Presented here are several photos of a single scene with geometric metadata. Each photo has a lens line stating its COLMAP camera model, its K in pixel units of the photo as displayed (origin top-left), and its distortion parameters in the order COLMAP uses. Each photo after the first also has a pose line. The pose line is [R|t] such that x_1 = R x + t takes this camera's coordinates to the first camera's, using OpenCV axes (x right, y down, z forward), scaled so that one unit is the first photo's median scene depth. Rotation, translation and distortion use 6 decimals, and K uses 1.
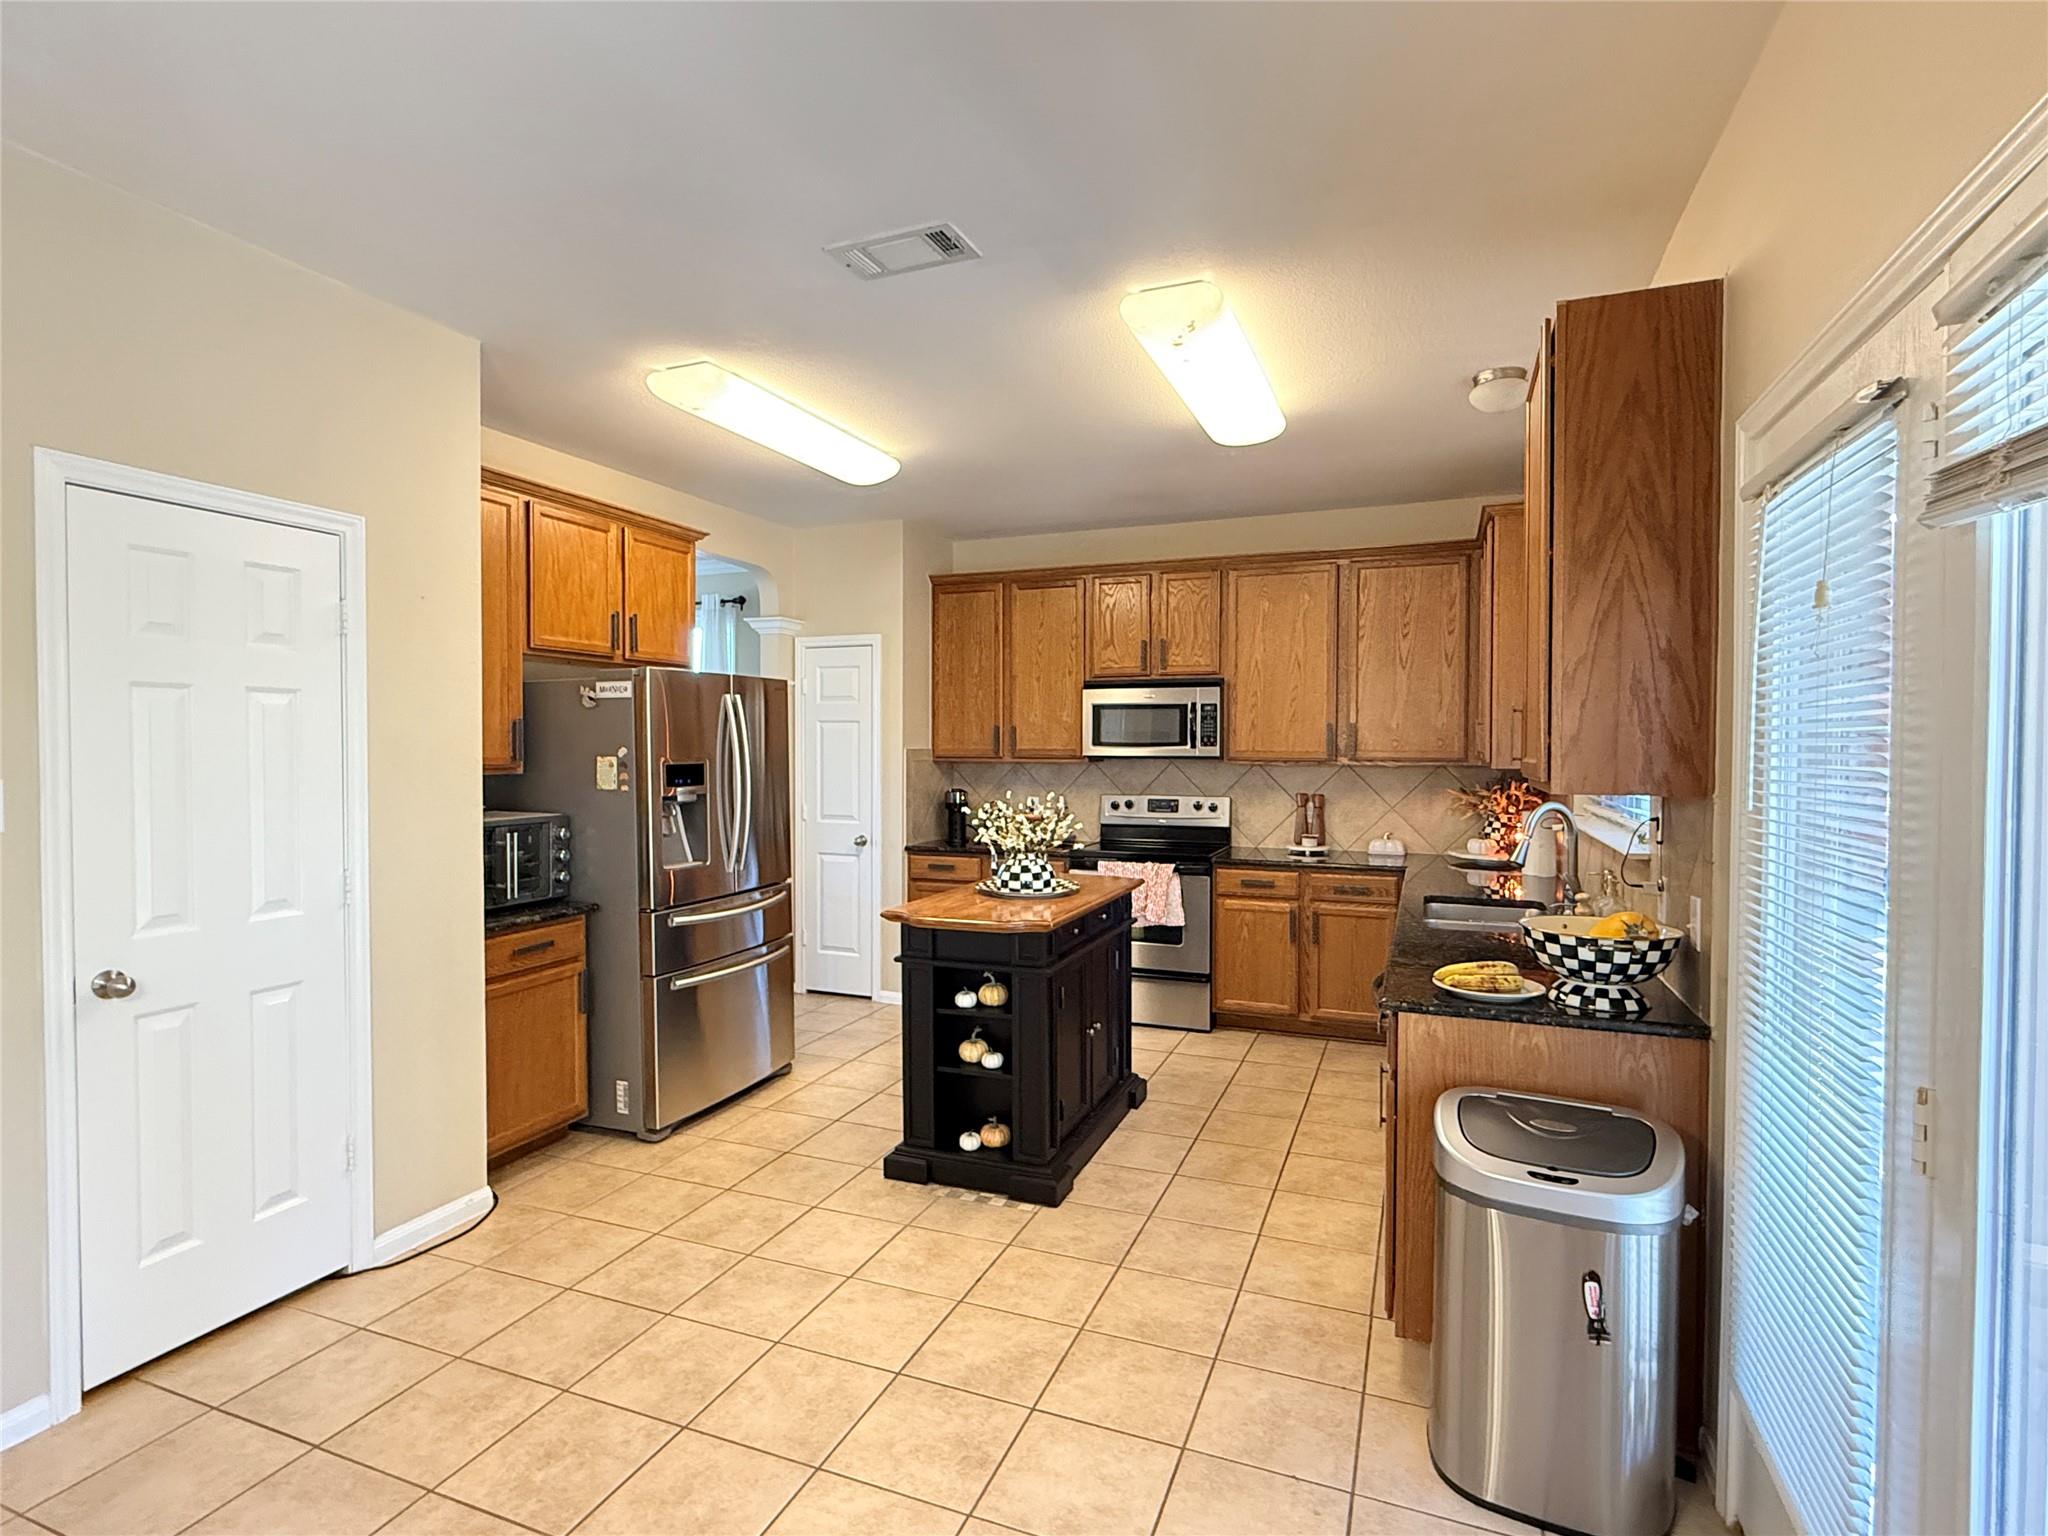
lens RADIAL K [[1021.1, 0, 1020.1], [0, 1021.1, 766.7], [0, 0, 1]] dist [-0.004894, 0.000131]
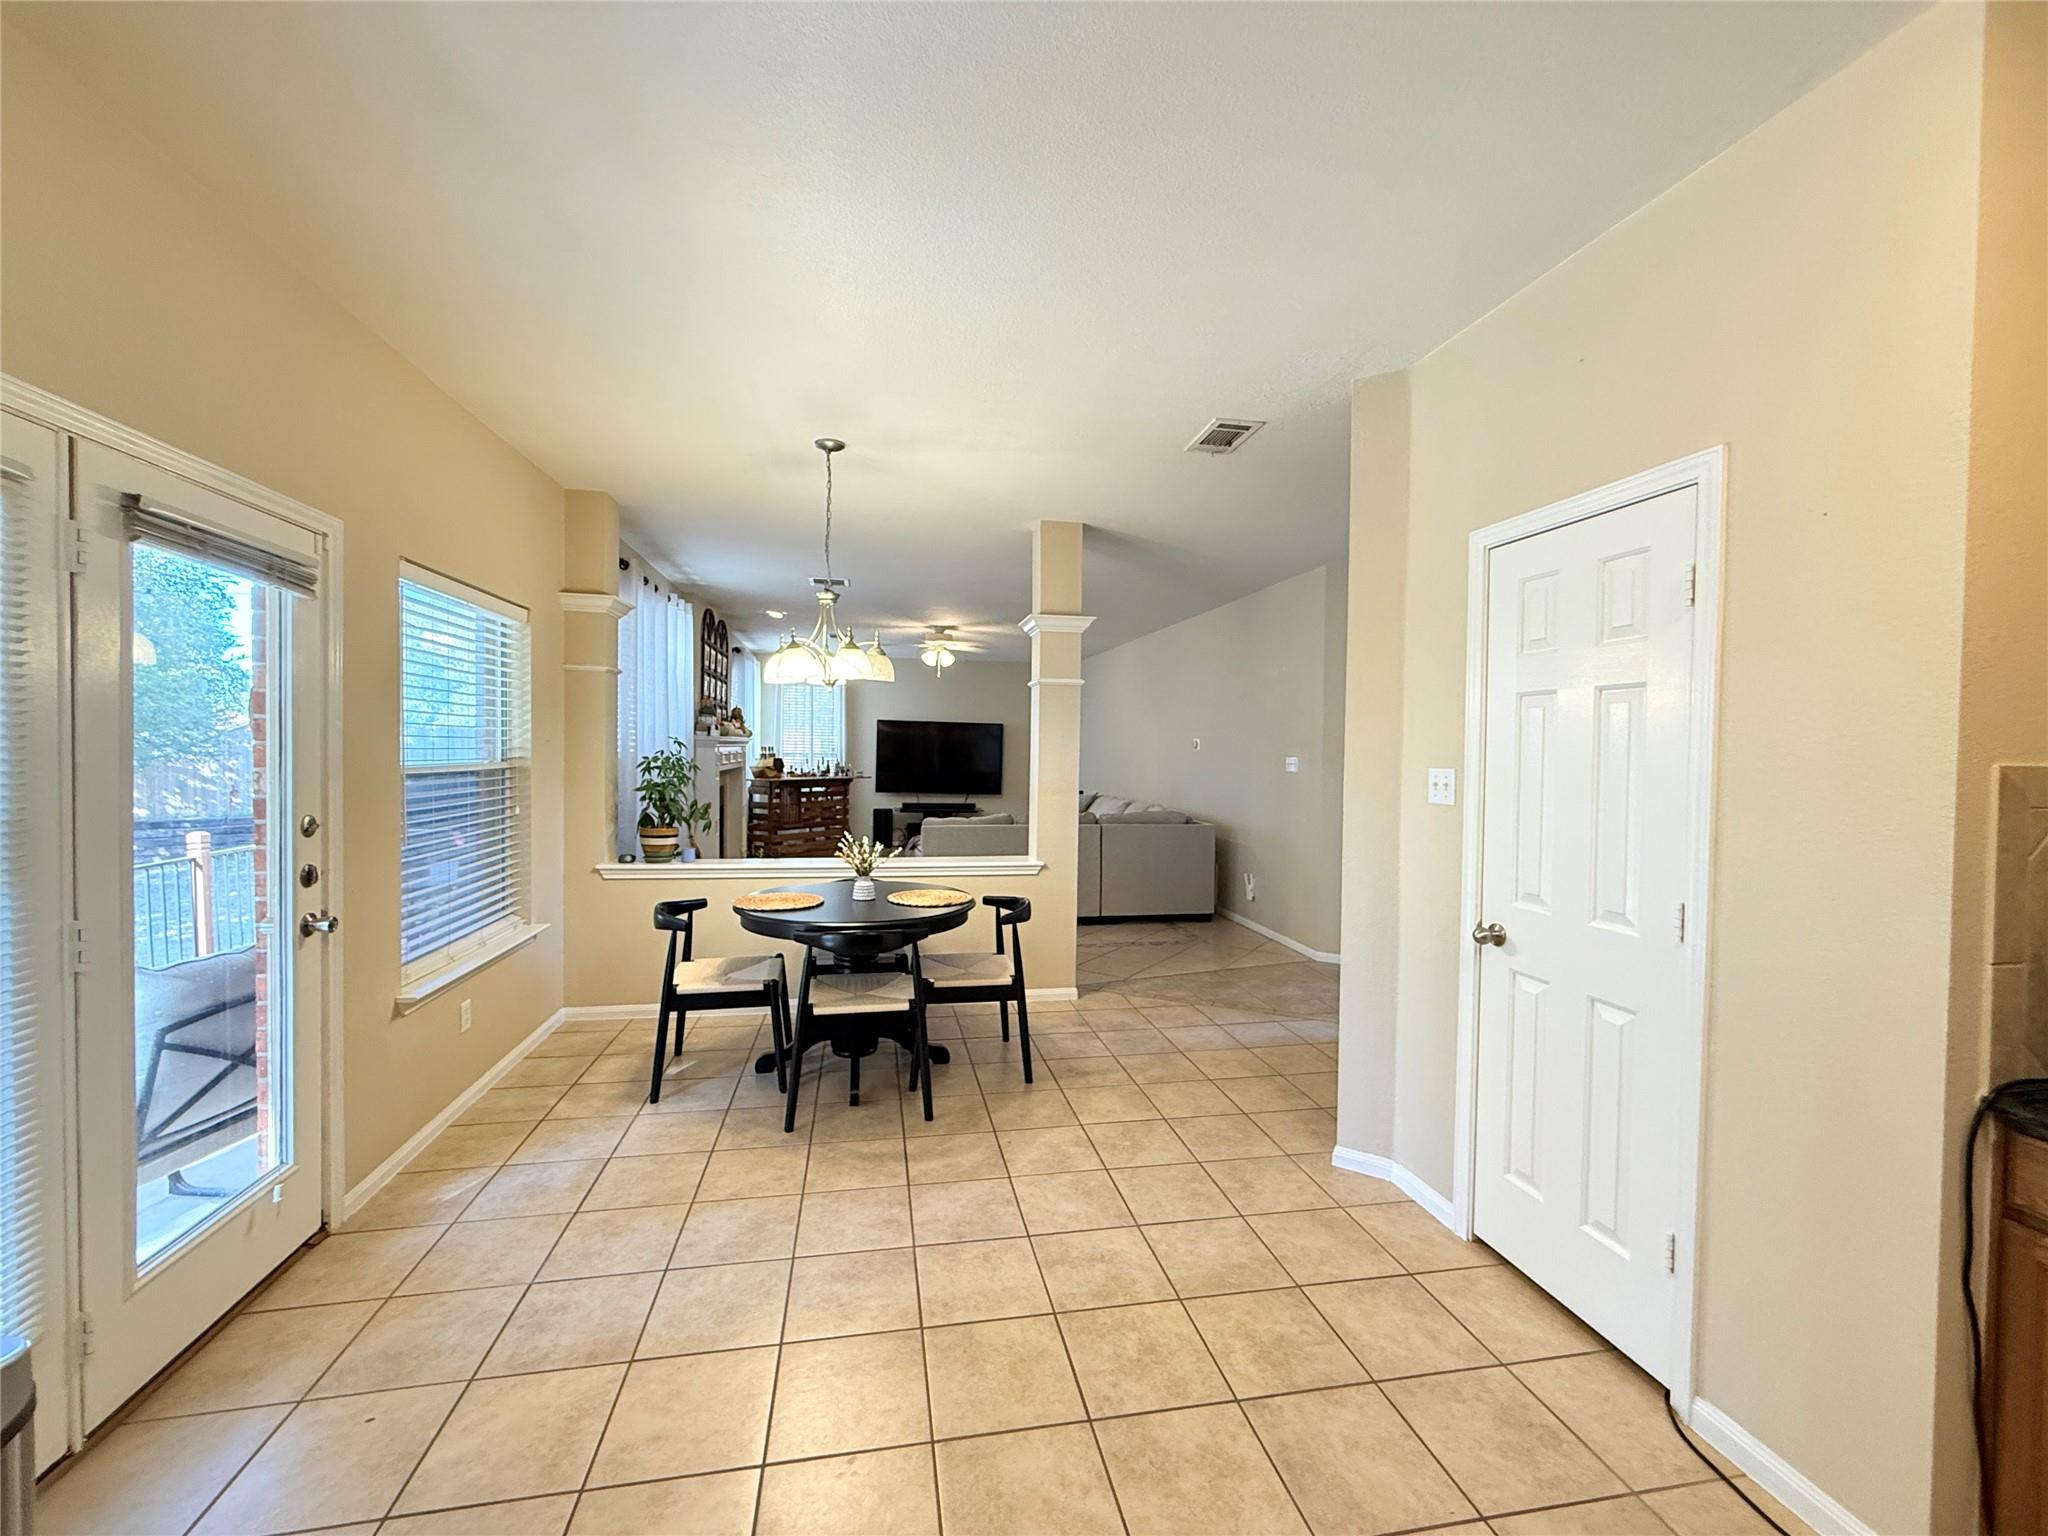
lens RADIAL K [[814.6, 0, 1013.2], [0, 814.6, 761.9], [0, 0, 1]] dist [-0.001627, 0.001113]
pose [[-0.845529, -0.003759, -0.533917, 0.079256], [-0.027776, 0.998931, 0.036954, -0.010301], [0.533207, 0.046076, -0.844729, 0.787535]]
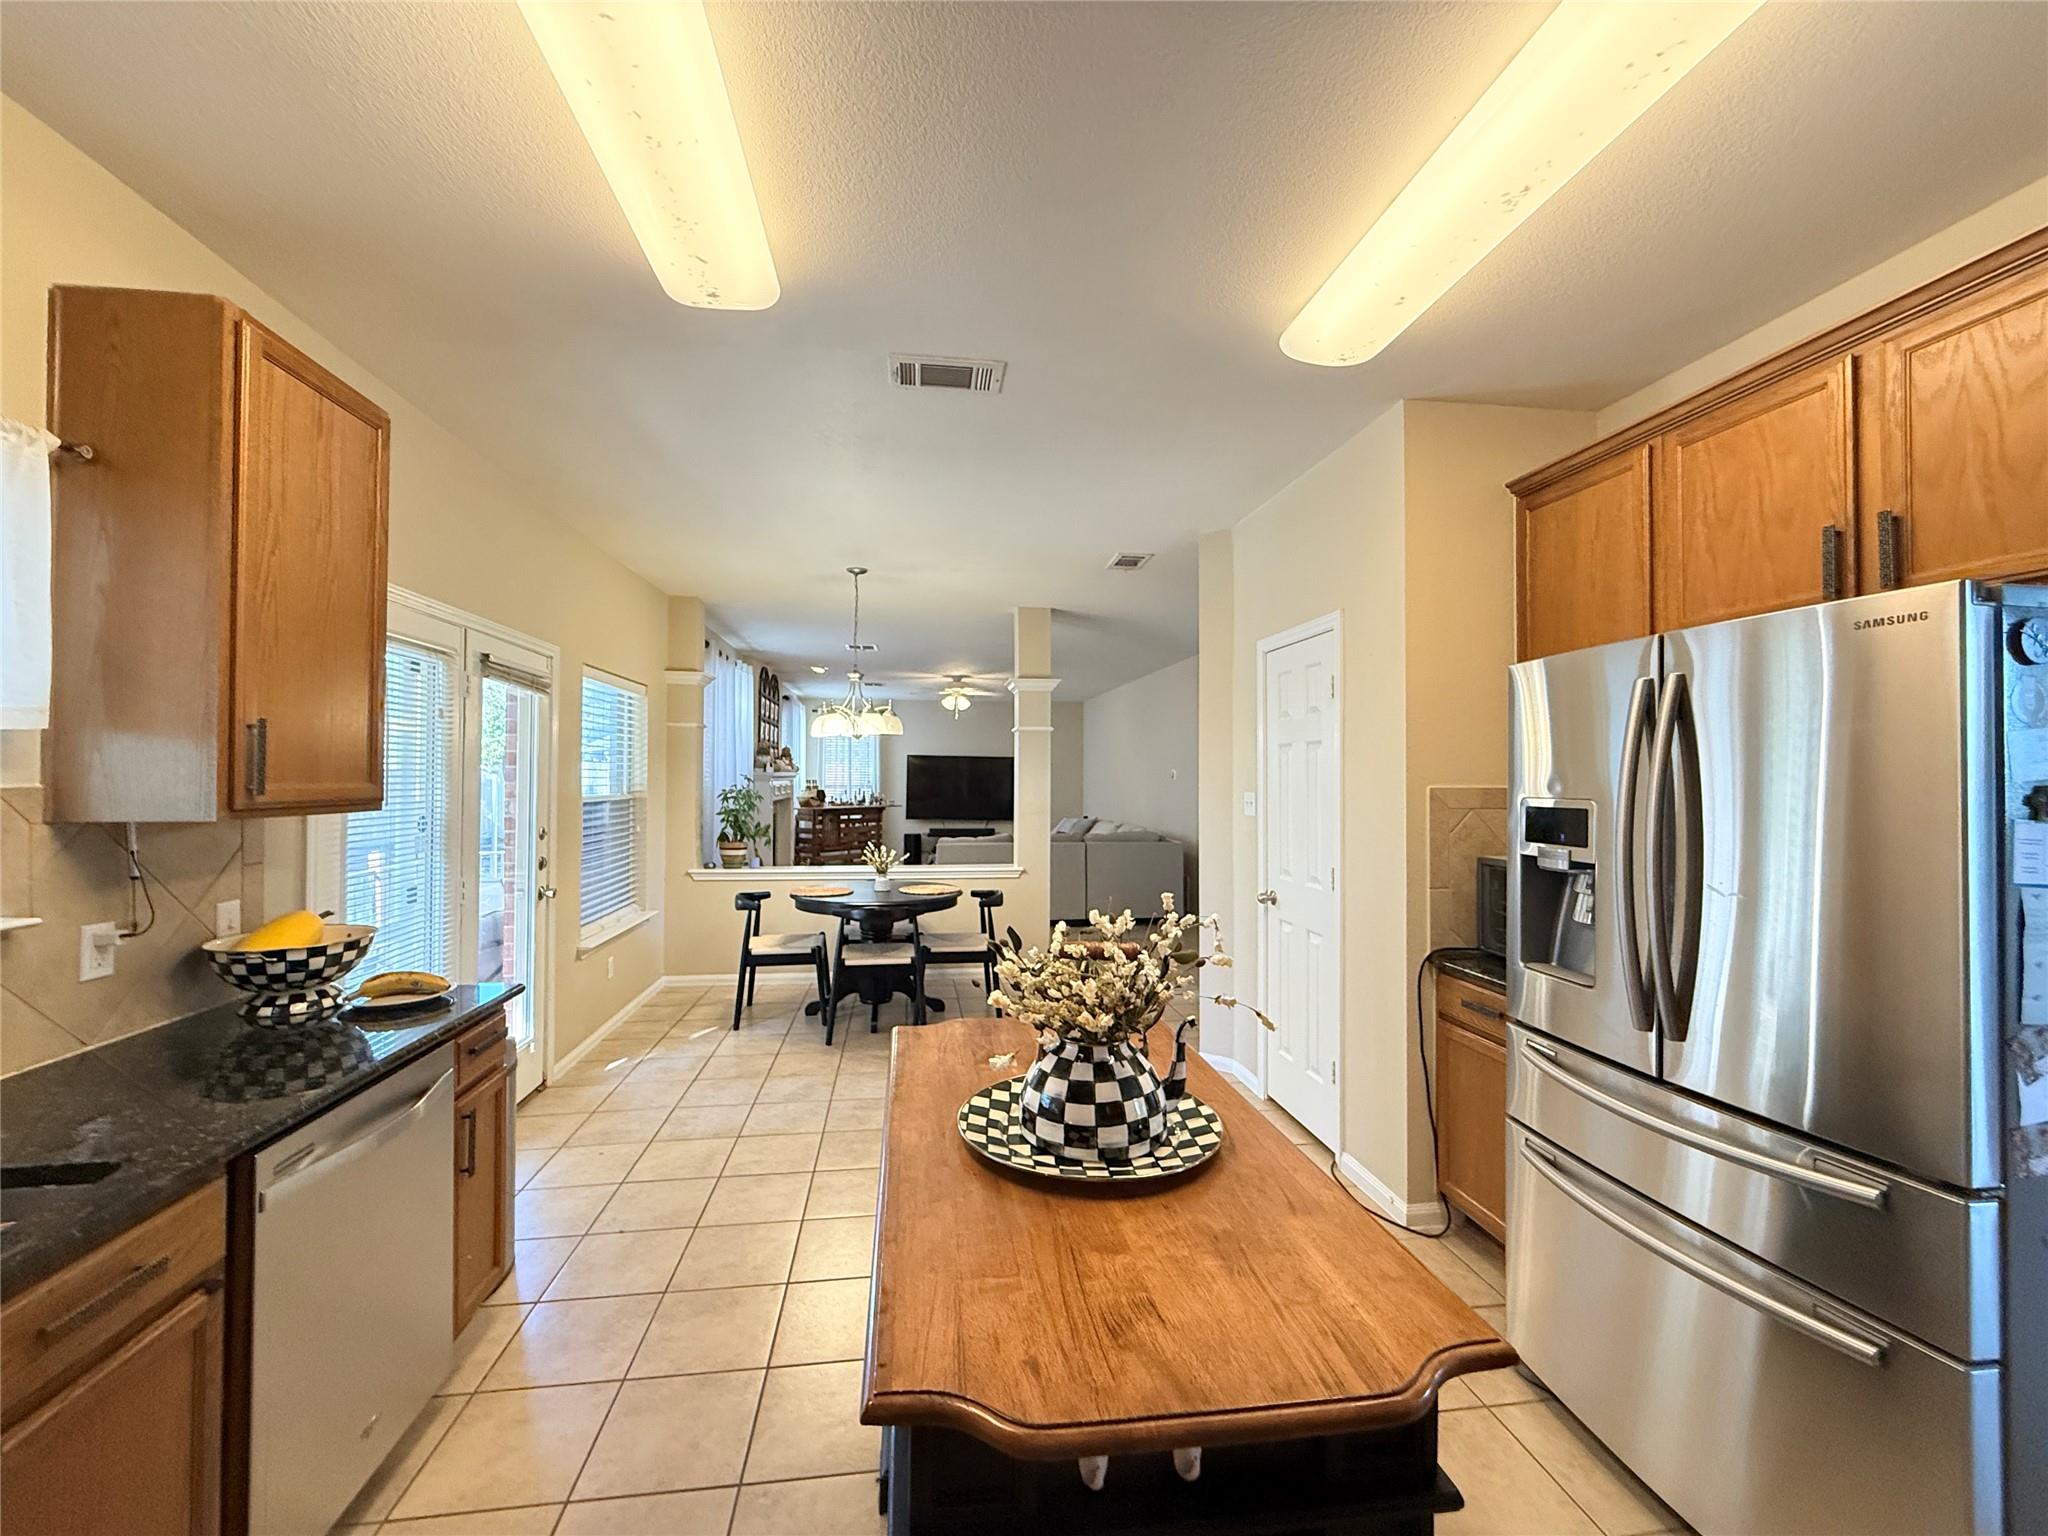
lens RADIAL K [[814.6, 0, 1013.3], [0, 814.6, 757.1], [0, 0, 1]] dist [-0.001627, 0.001113]
pose [[-0.870539, -0.016263, -0.491831, 0.171618], [-0.016397, 0.999857, -0.004039, -0.022935], [0.491827, 0.004549, -0.870681, 1.102384]]
